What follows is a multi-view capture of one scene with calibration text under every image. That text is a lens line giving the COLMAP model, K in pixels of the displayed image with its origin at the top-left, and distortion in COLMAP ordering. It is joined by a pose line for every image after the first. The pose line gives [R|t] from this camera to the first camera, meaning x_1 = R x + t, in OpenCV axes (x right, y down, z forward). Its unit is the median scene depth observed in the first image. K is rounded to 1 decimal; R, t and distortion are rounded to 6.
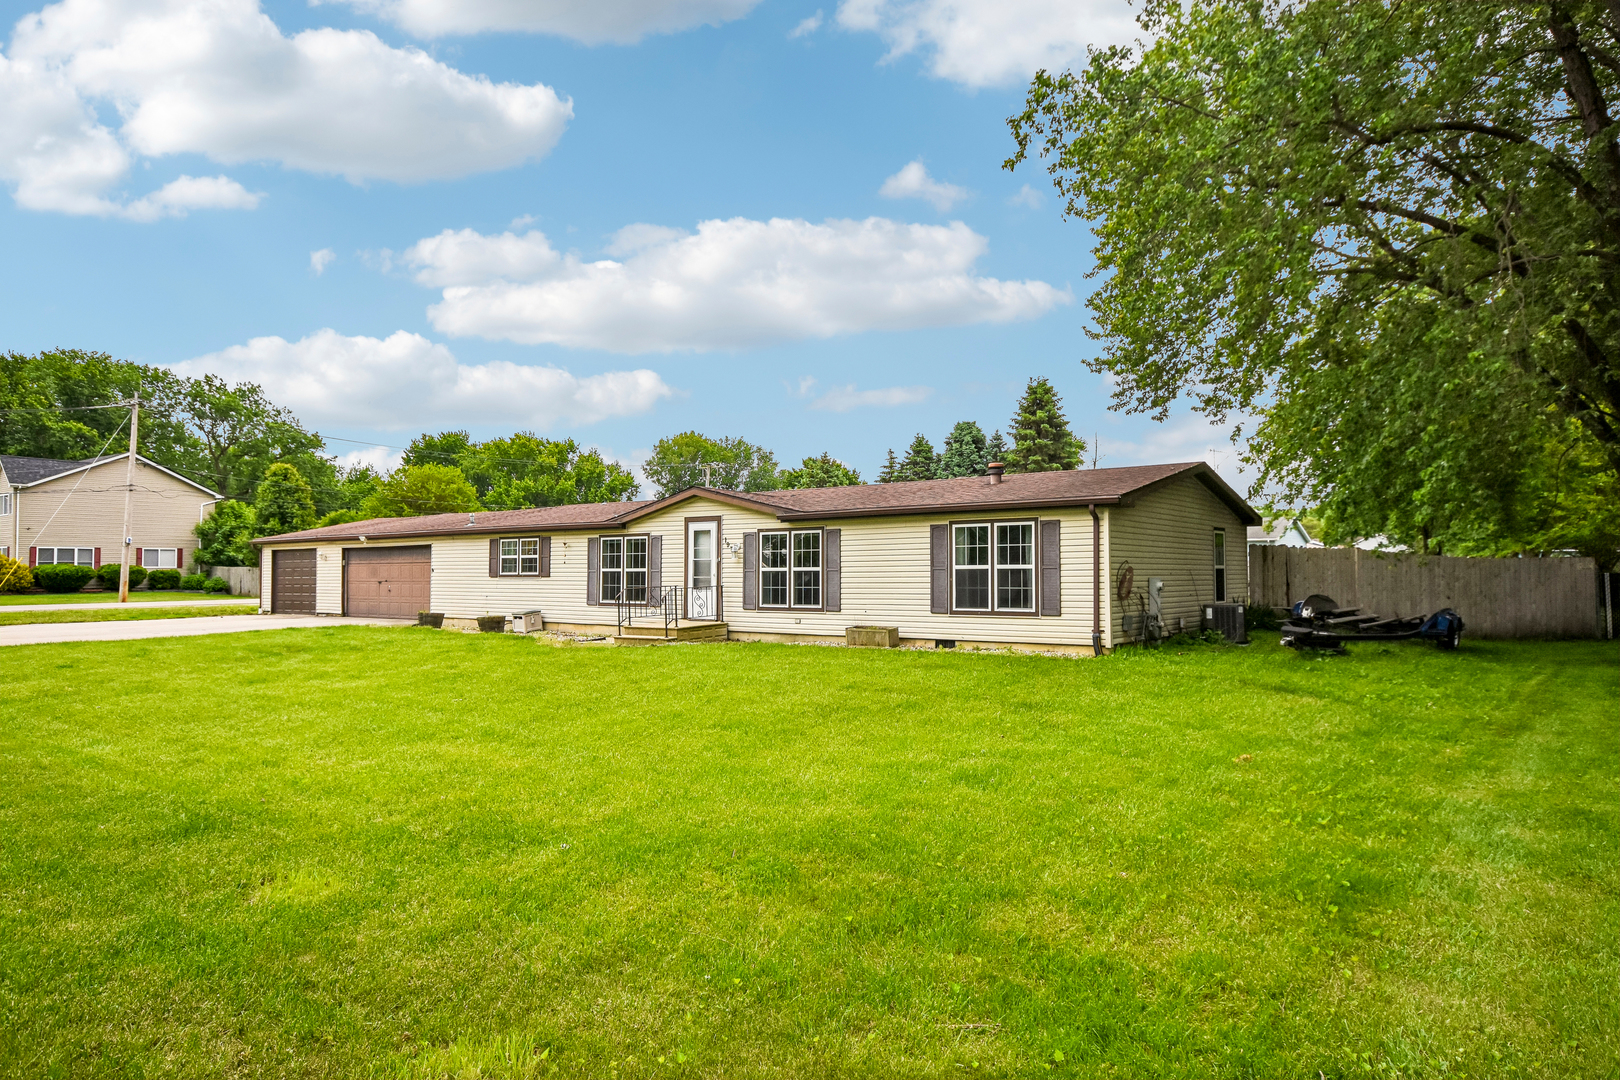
lens RADIAL K [[981.3, 0, 808.6], [0, 981.3, 573.9], [0, 0, 1]] dist [-0.000354, -0.000114]
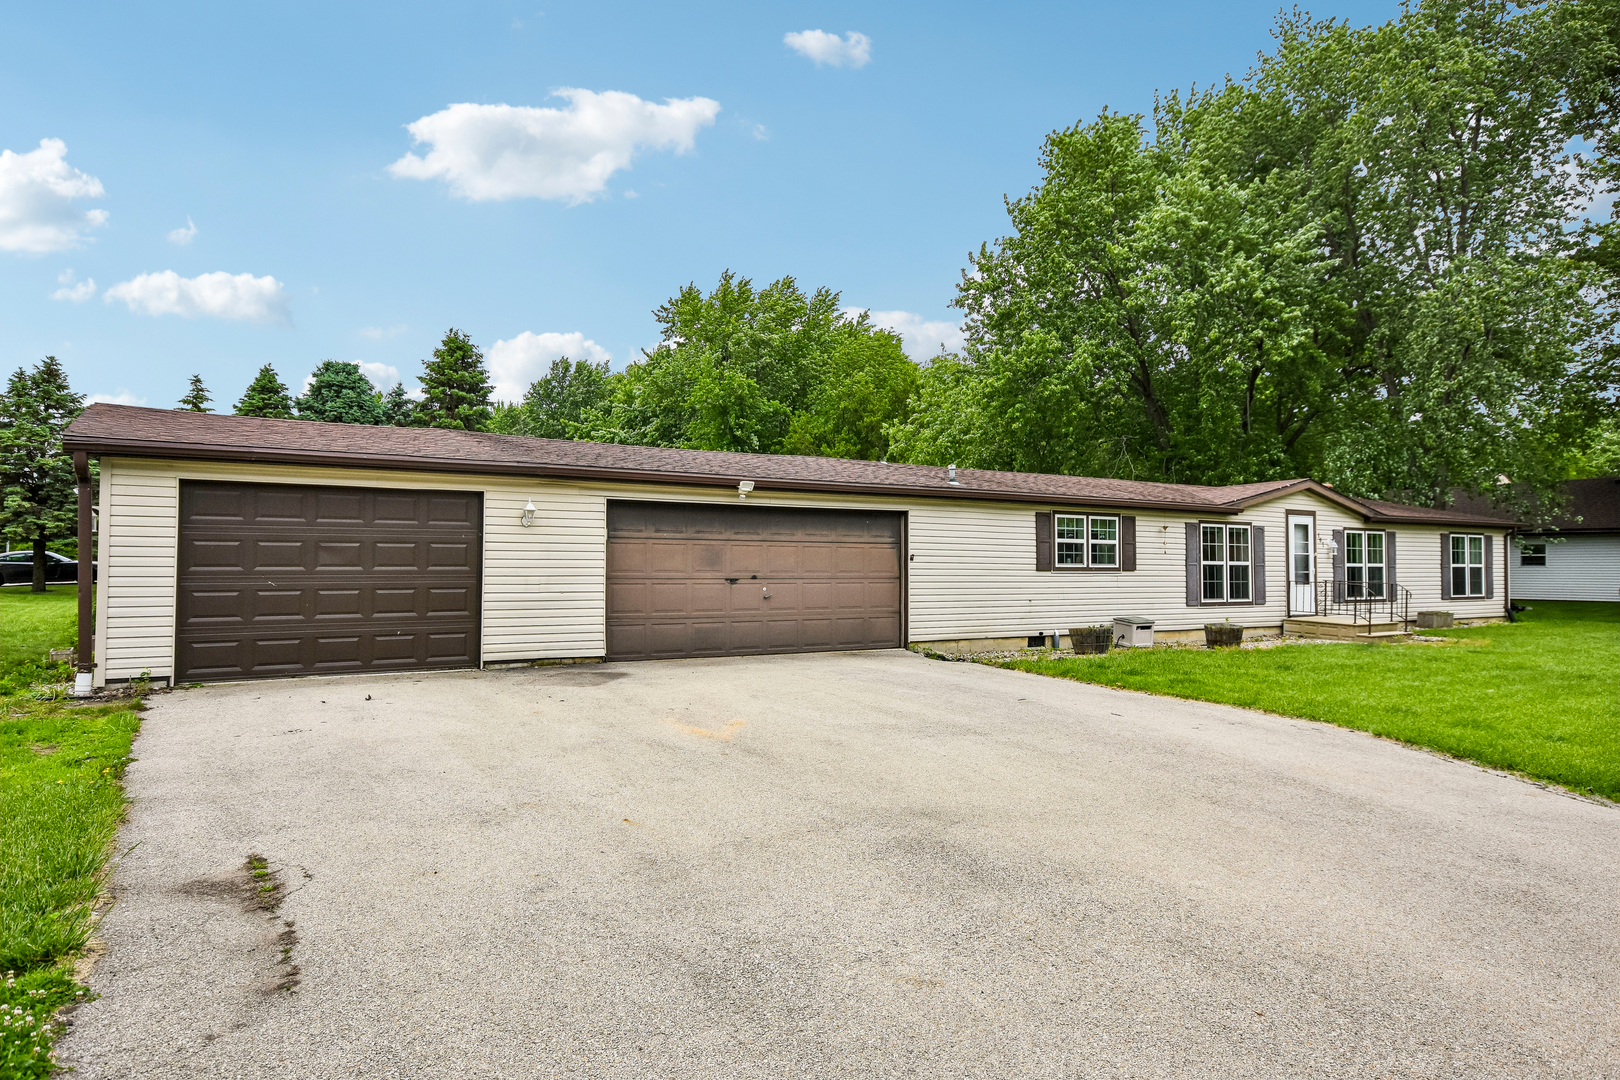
lens RADIAL K [[1000.2, 0, 810.0], [0, 1000.2, 540.0], [0, 0, 1]] dist [0.001025, 0.024498]
pose [[0.351628, 0.029693, 0.935669, -1.119914], [-0.007071, 0.999553, -0.029063, 0.003610], [-0.936113, 0.003603, 0.351680, 1.021083]]
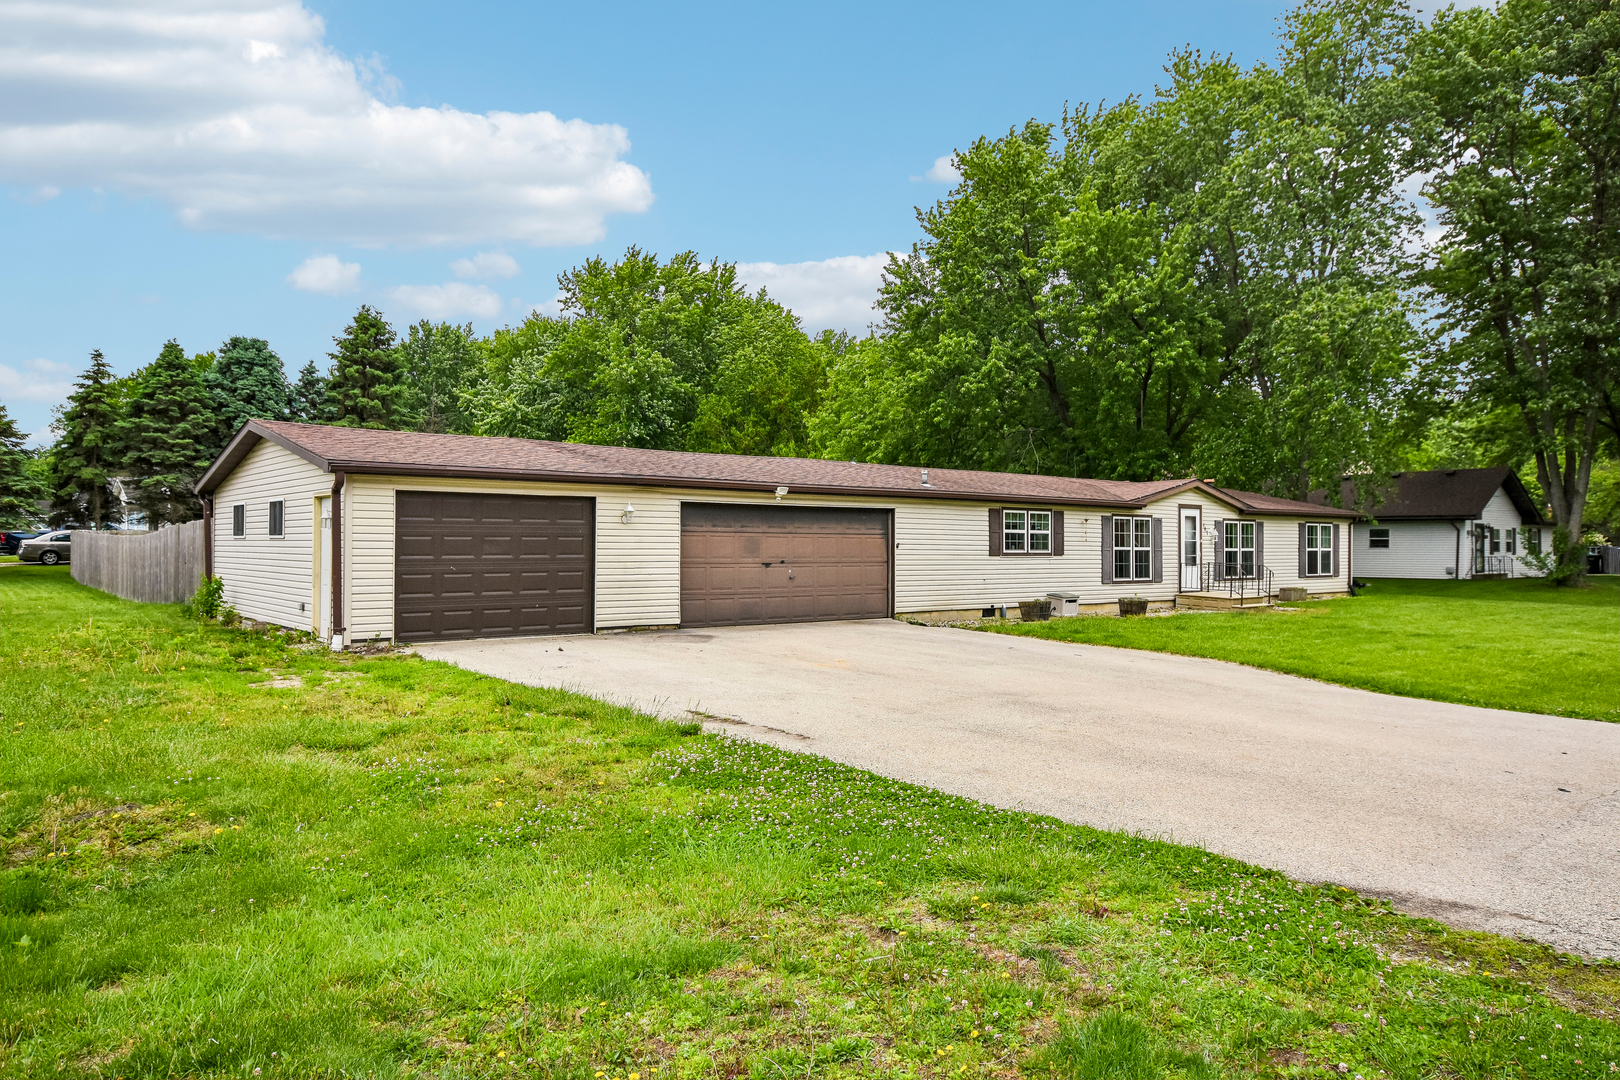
lens RADIAL K [[1079.5, 0, 810.0], [0, 1079.5, 540.0], [0, 0, 1]] dist [0.004808, 0.001396]
pose [[0.232958, 0.009754, 0.972438, -1.369660], [-0.006841, 0.999941, -0.008391, -0.001344], [-0.972463, -0.004698, 0.233012, 1.053931]]
